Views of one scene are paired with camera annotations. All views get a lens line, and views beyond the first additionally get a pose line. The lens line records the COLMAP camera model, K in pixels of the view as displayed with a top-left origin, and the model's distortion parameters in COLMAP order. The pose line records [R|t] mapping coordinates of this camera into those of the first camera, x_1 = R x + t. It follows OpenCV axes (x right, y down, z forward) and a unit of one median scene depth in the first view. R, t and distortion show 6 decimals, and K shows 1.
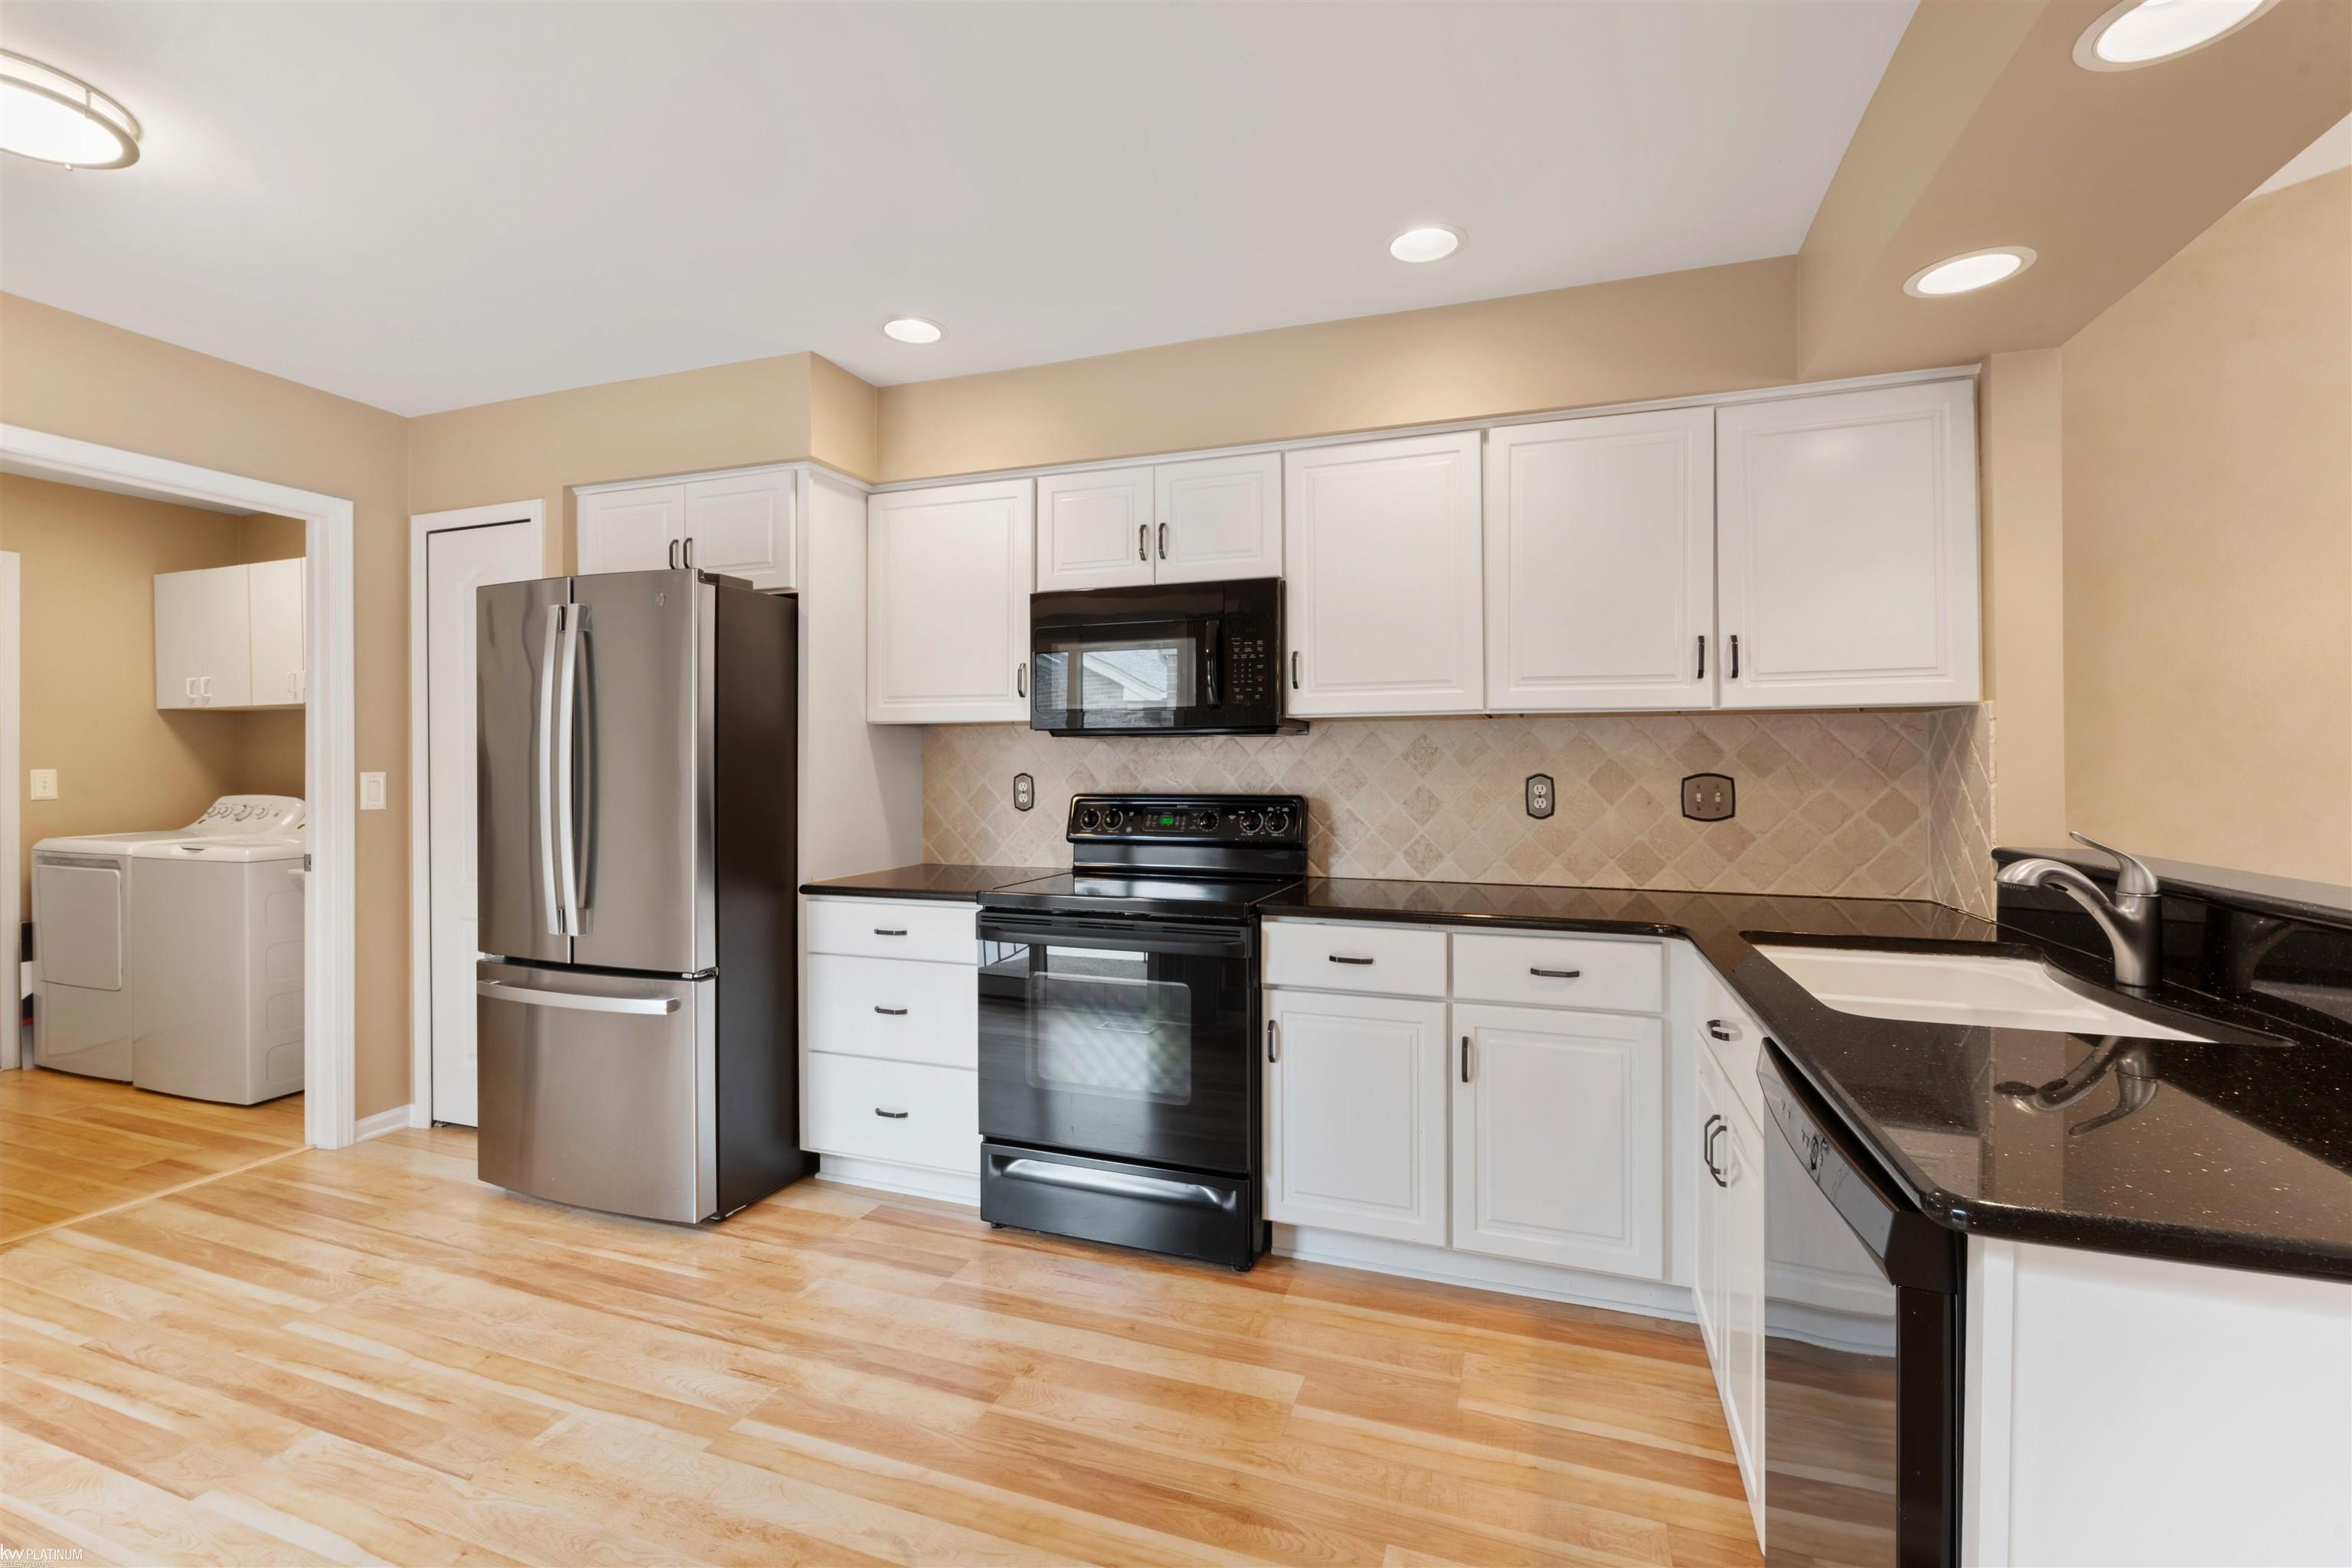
lens RADIAL K [[1030.0, 0, 1163.5], [0, 1030.0, 773.2], [0, 0, 1]] dist [-0.001148, 0.000197]
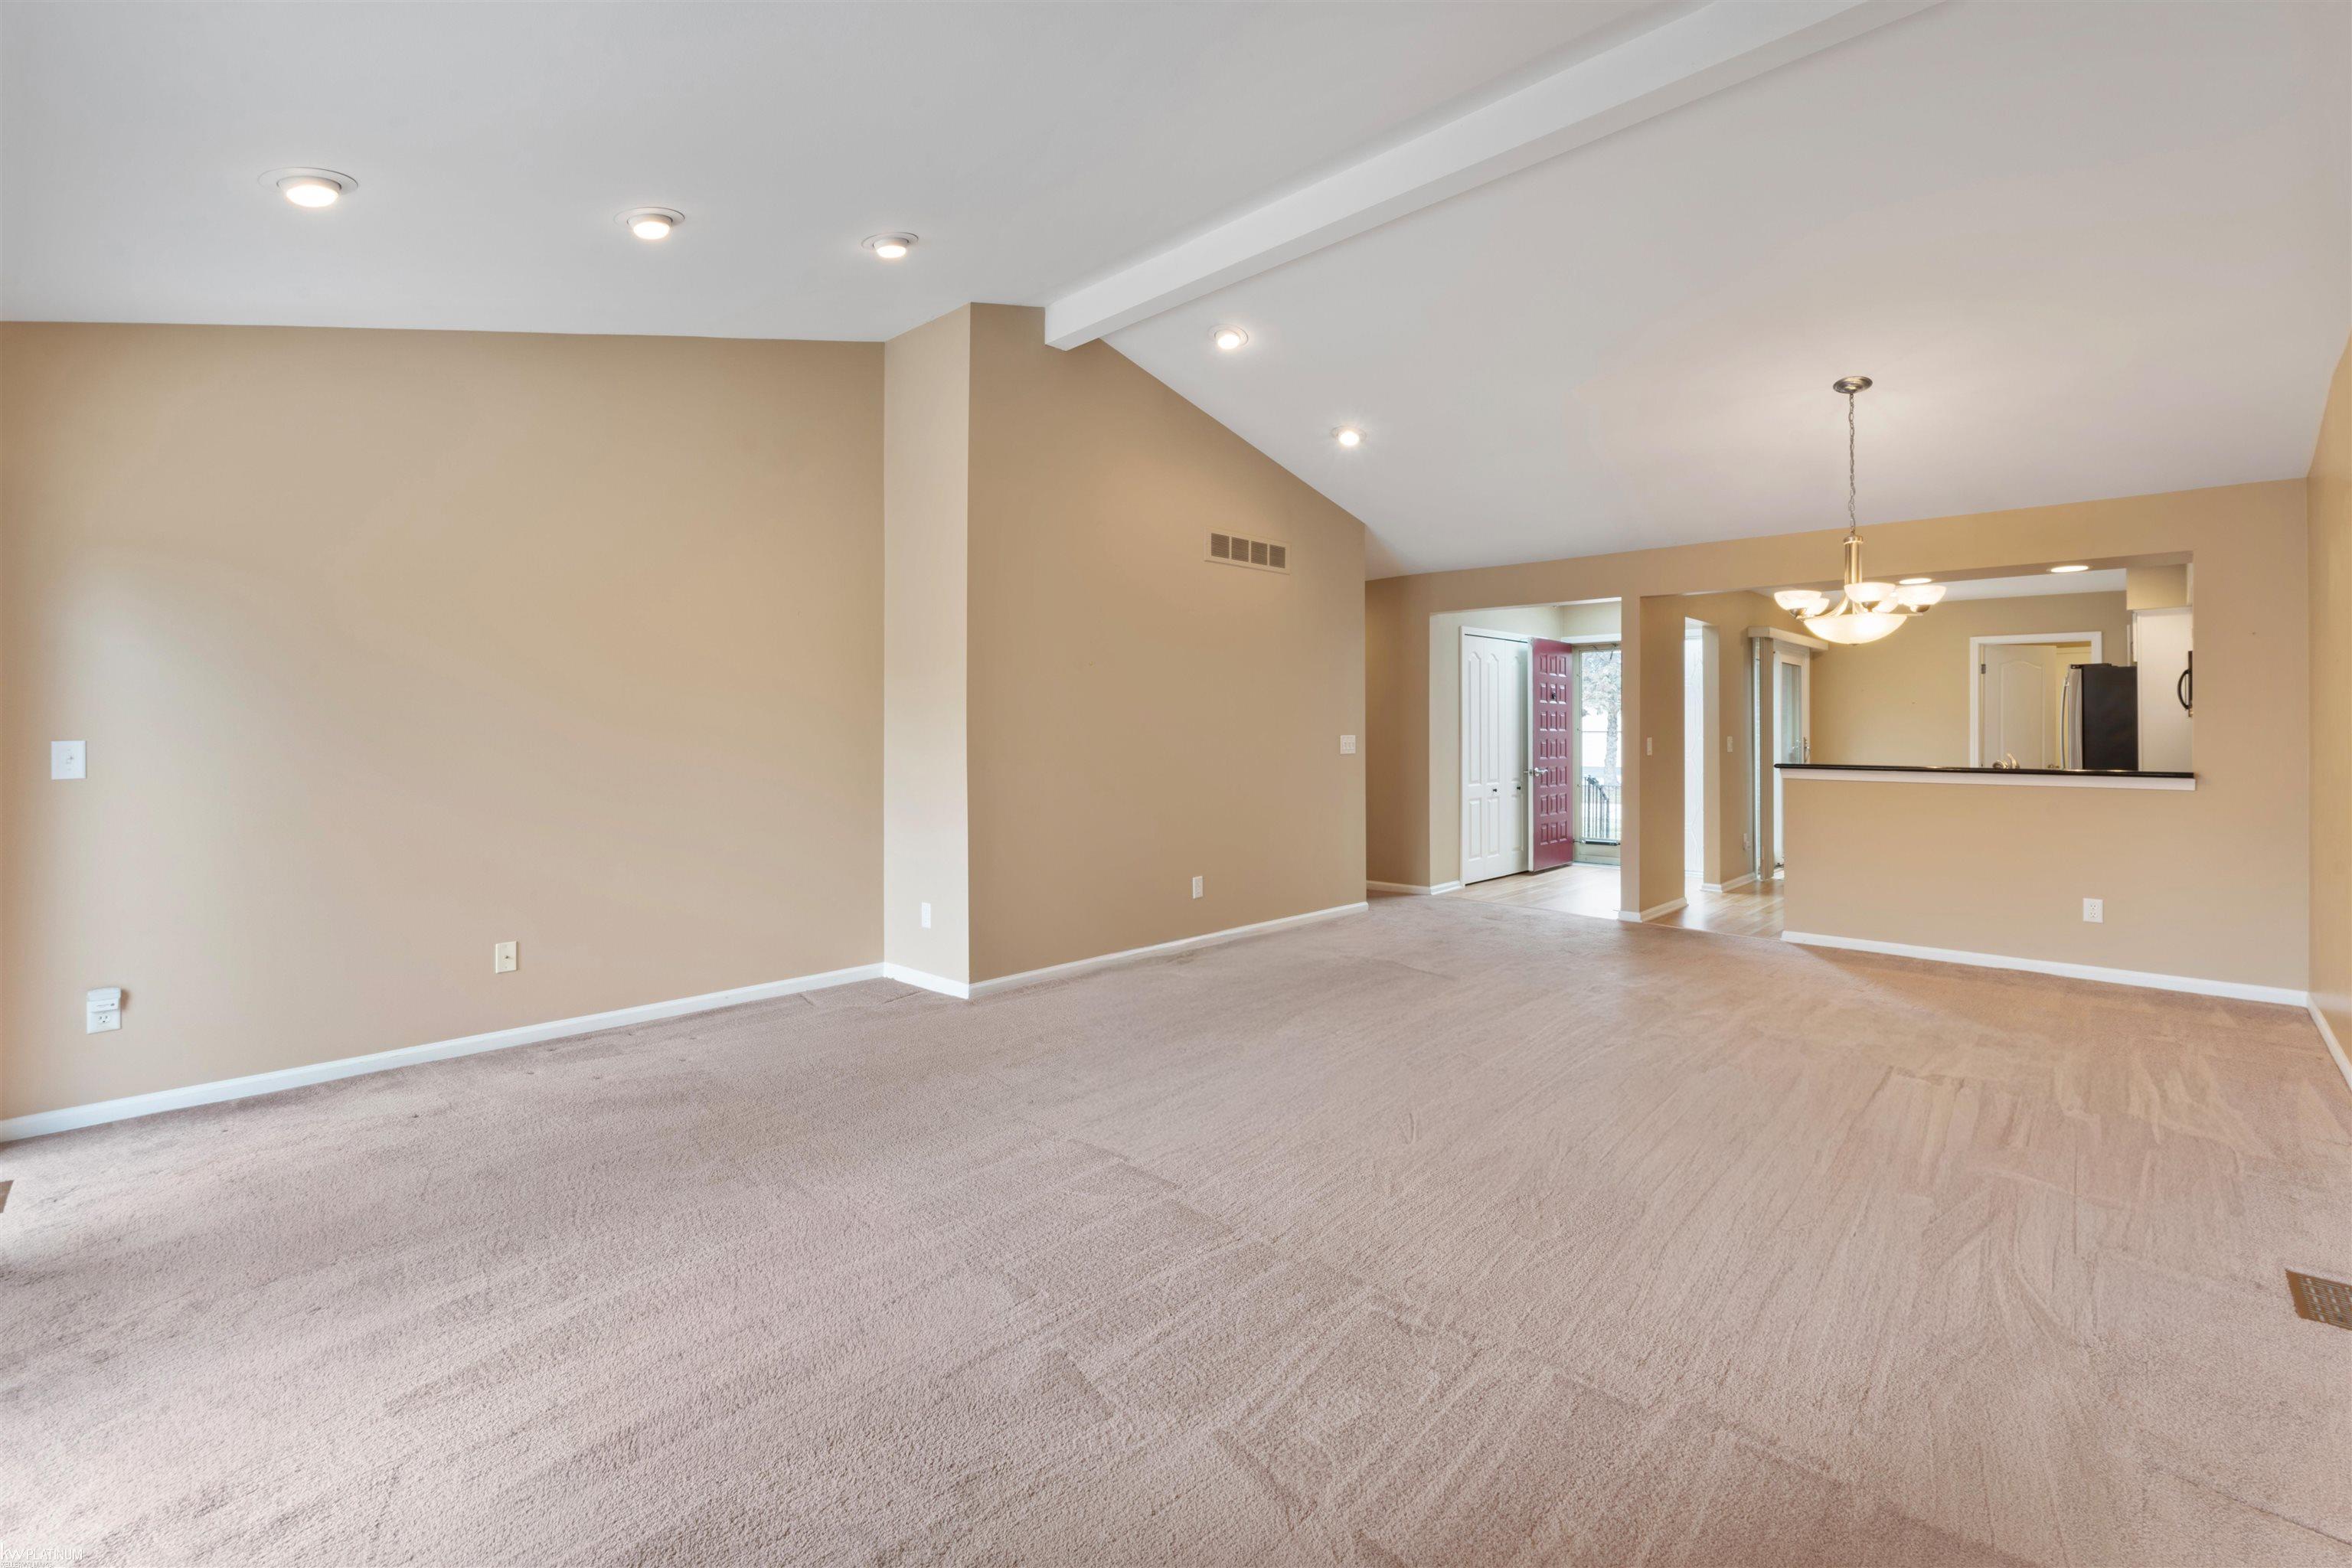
lens RADIAL K [[1044.2, 0, 1180.8], [0, 1044.2, 725.3], [0, 0, 1]] dist [-0.001102, -0.000074]
pose [[-0.382618, -0.005489, -0.923890, 2.769158], [-0.004296, 0.999982, -0.004162, -0.008871], [0.923897, 0.002377, -0.382635, -0.143229]]
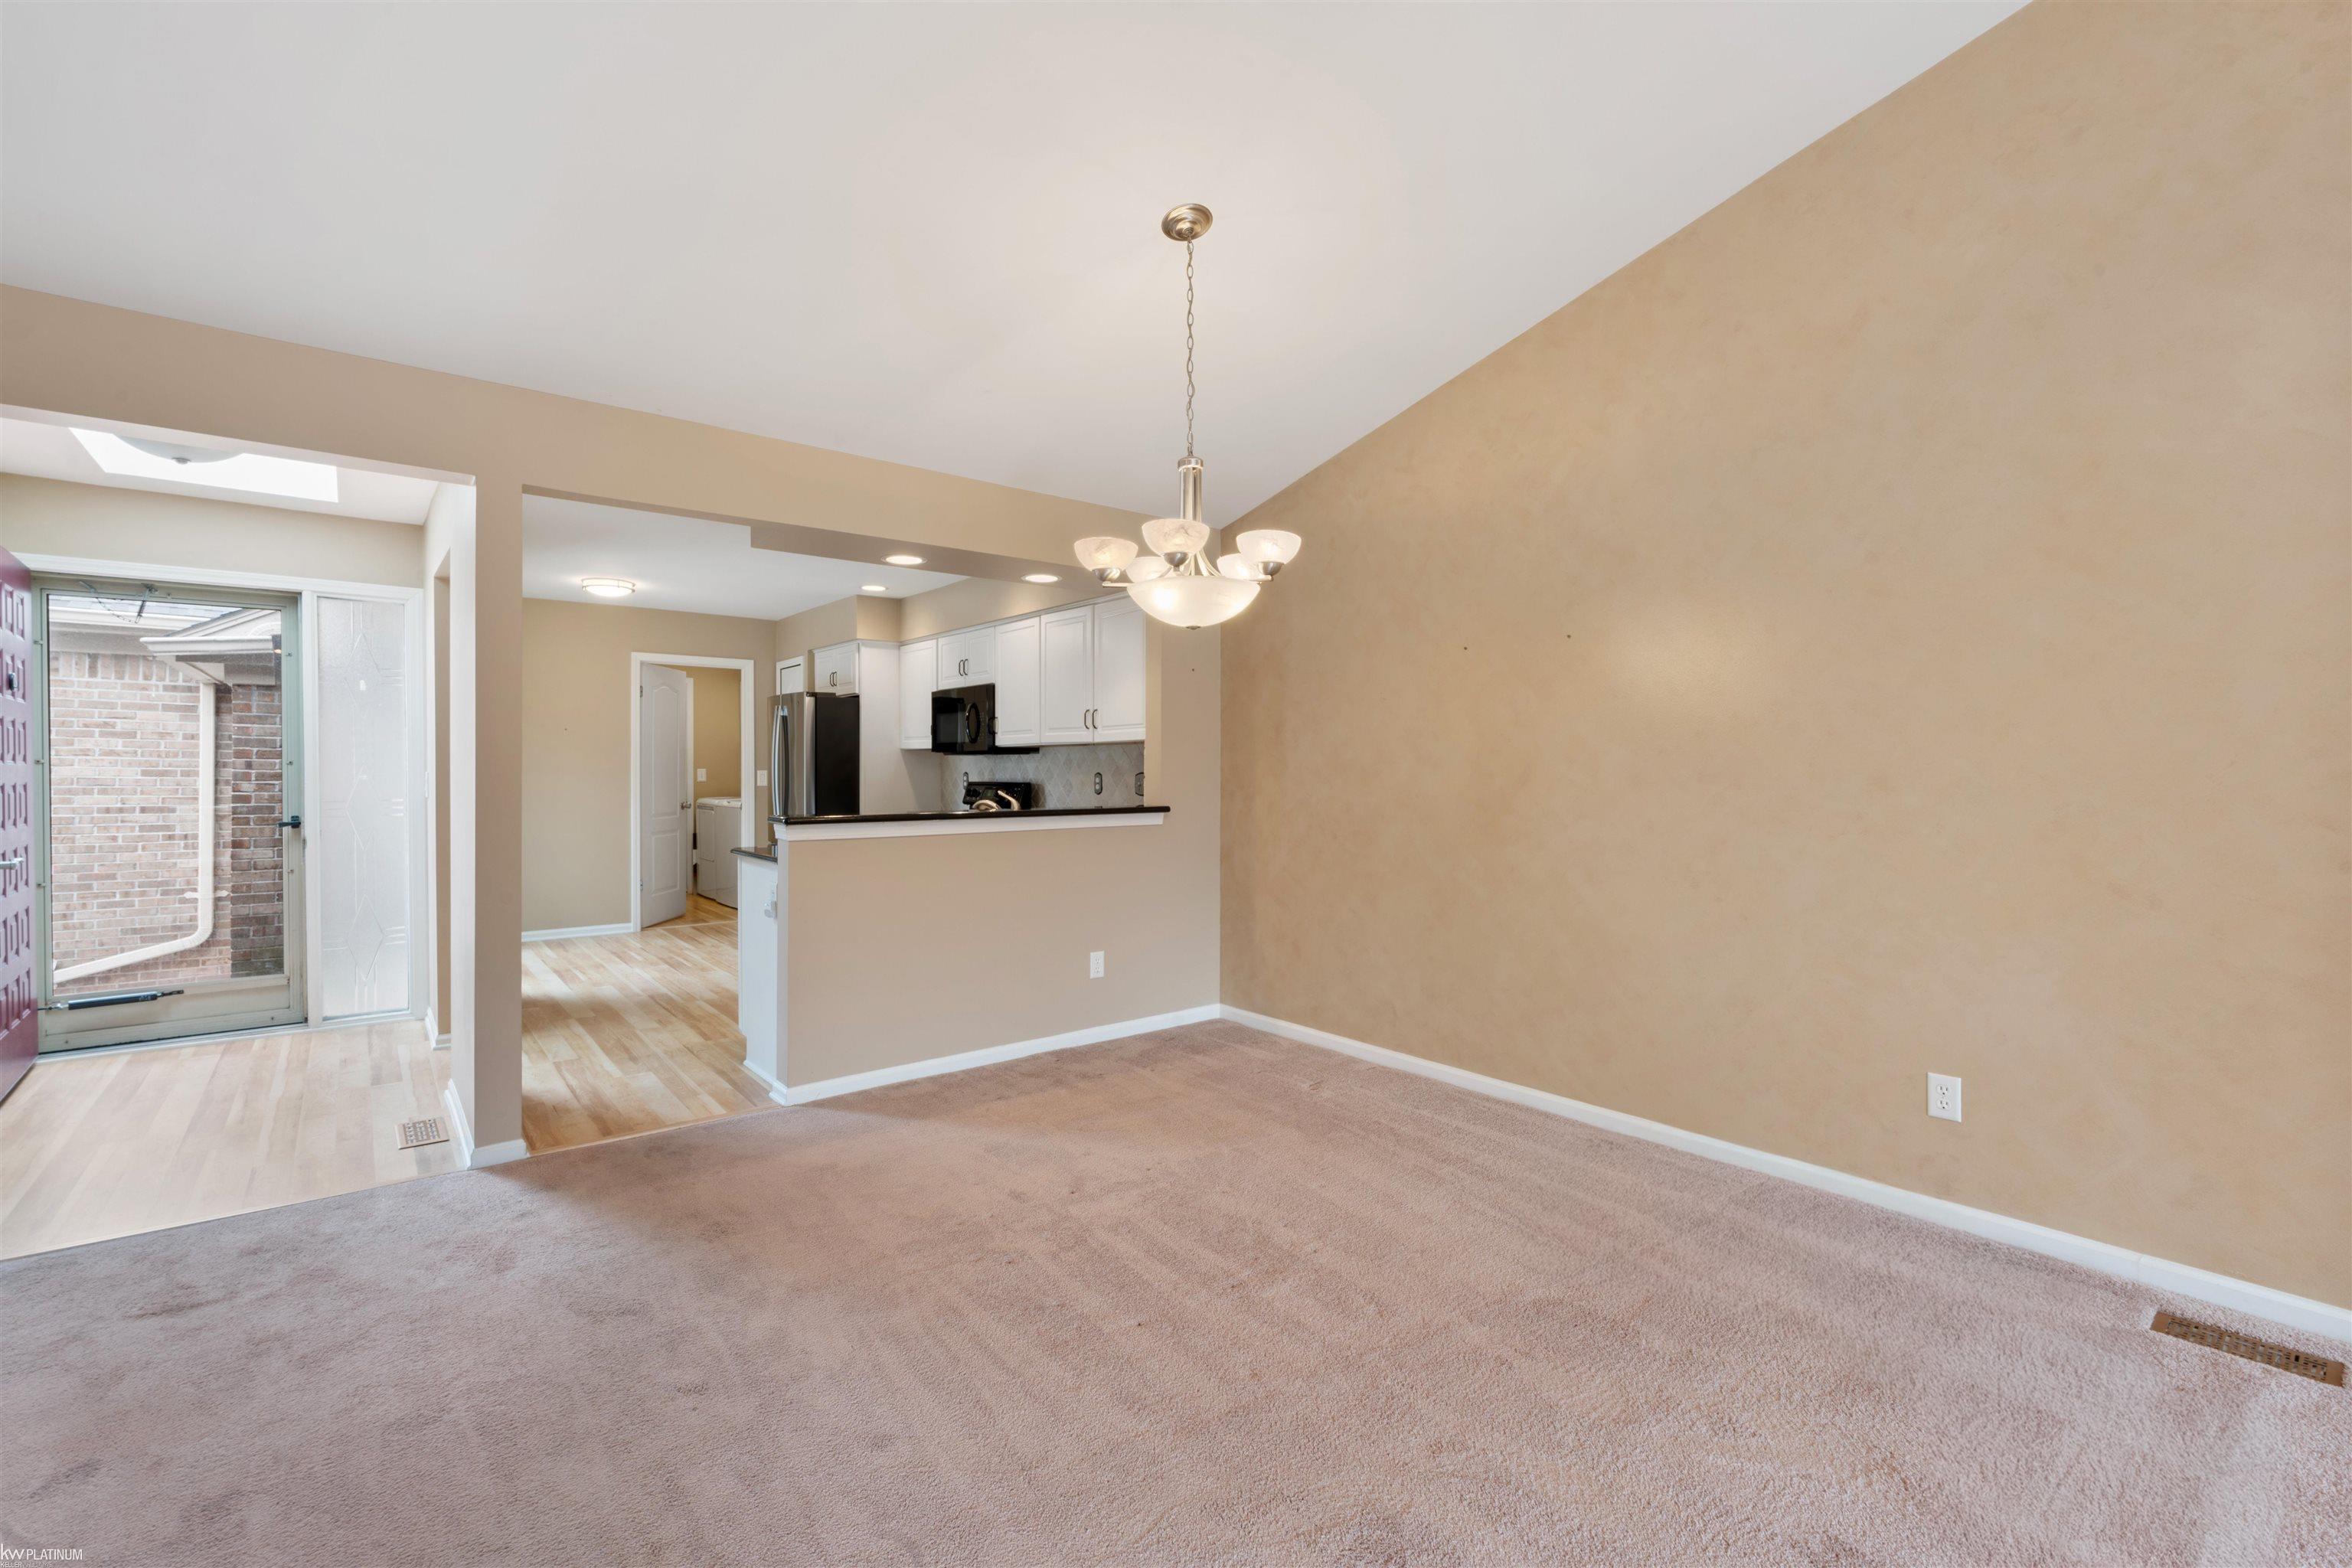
lens RADIAL K [[1030.0, 0, 1163.5], [0, 1030.0, 773.2], [0, 0, 1]] dist [-0.001148, 0.000197]
pose [[0.855014, 0.003149, -0.518595, 1.463116], [-0.001916, 0.999994, 0.002913, -0.003540], [0.518601, -0.001497, 0.855015, -0.657212]]
